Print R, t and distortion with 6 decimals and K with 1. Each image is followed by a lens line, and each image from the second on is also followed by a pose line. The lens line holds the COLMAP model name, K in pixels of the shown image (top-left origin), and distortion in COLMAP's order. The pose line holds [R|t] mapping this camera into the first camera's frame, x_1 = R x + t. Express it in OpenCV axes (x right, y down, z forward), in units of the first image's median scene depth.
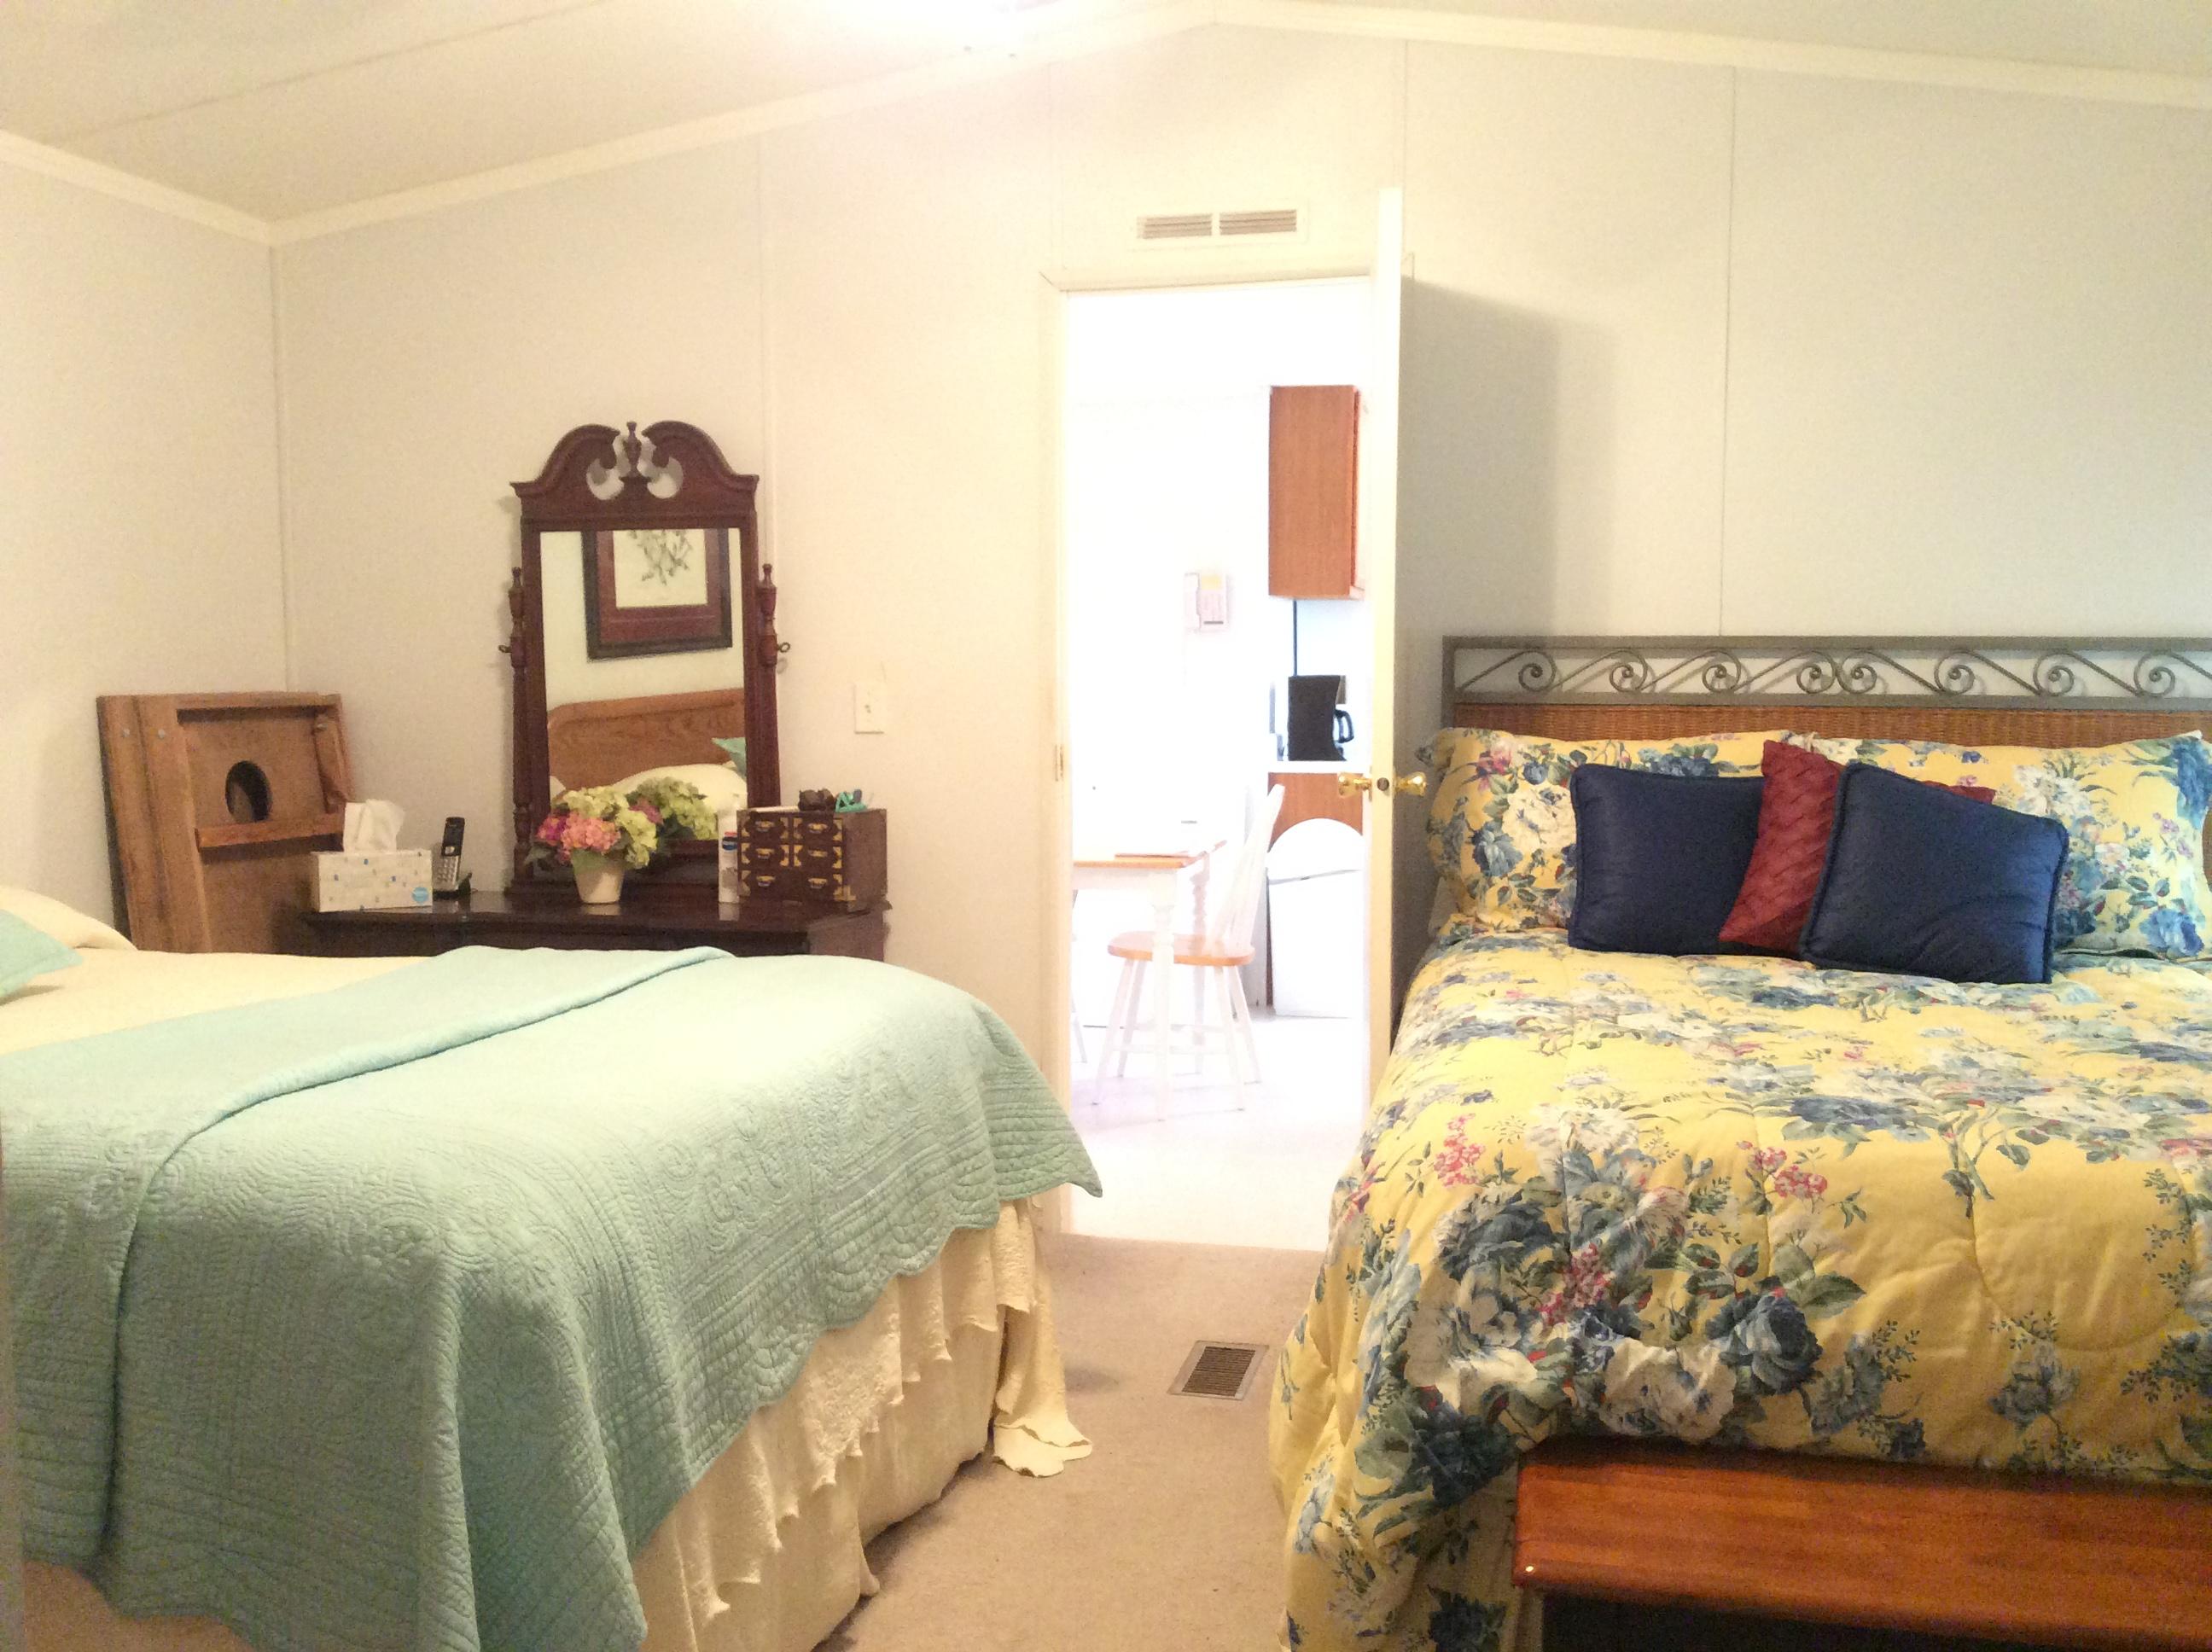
lens RADIAL K [[1994.3, 0, 1123.2], [0, 1994.3, 819.6], [0, 0, 1]] dist [0.142469, -0.318826]
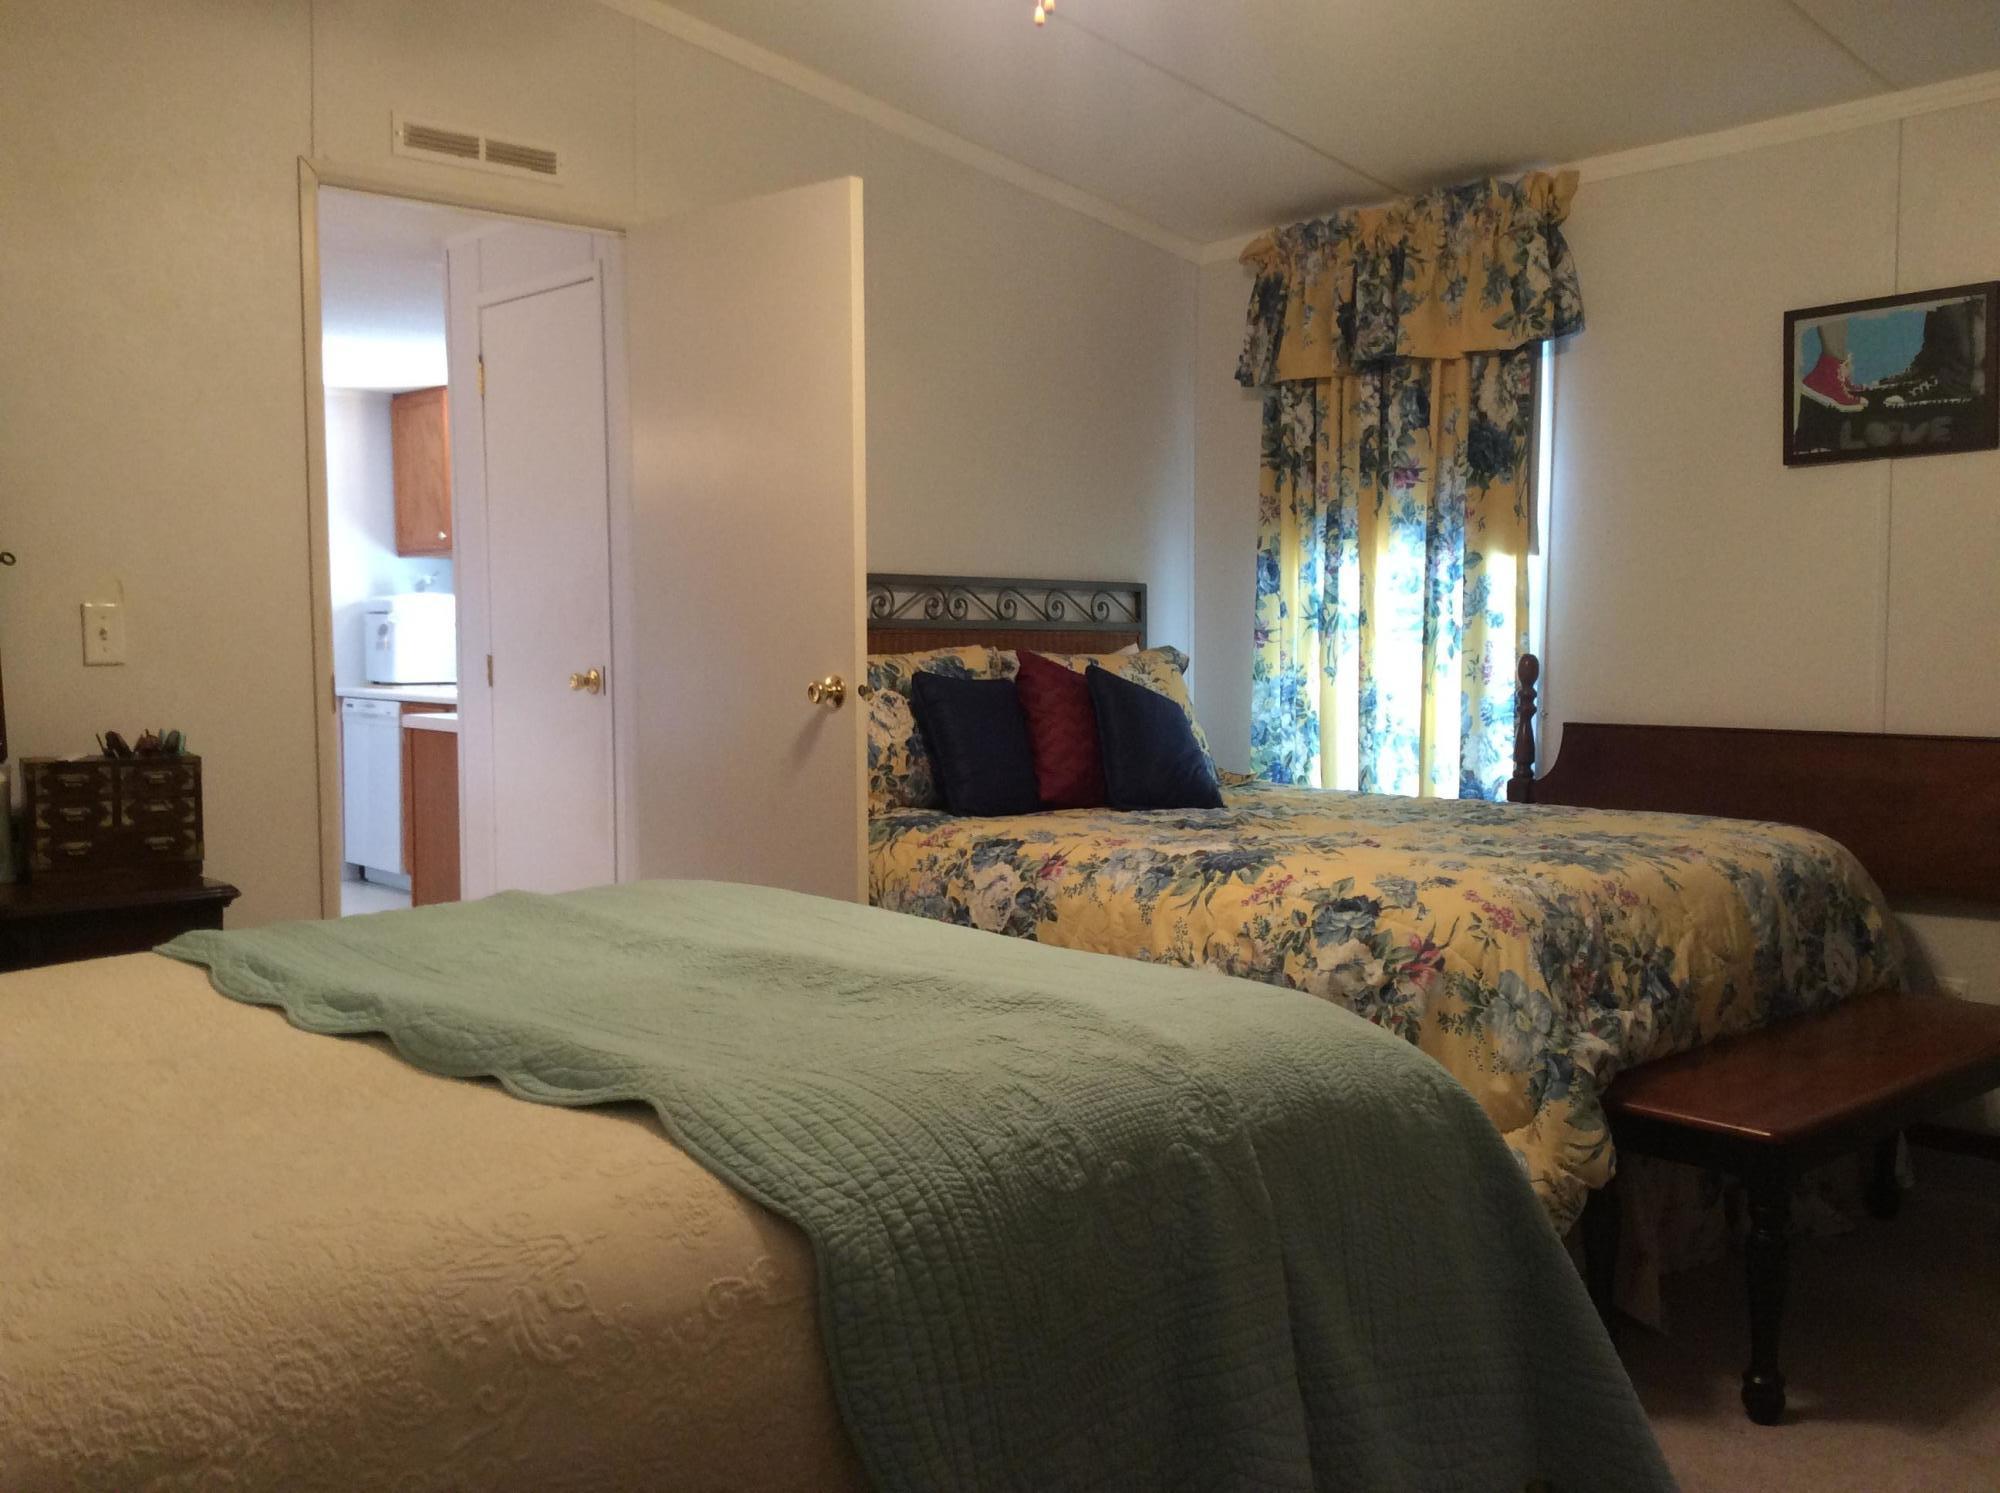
lens RADIAL K [[1803.2, 0, 1015.5], [0, 1803.2, 740.7], [0, 0, 1]] dist [0.142469, -0.318826]
pose [[0.573928, -0.052305, 0.817234, -0.642384], [0.062561, 0.997842, 0.019928, -0.003858], [-0.816513, 0.039690, 0.575961, 0.309733]]
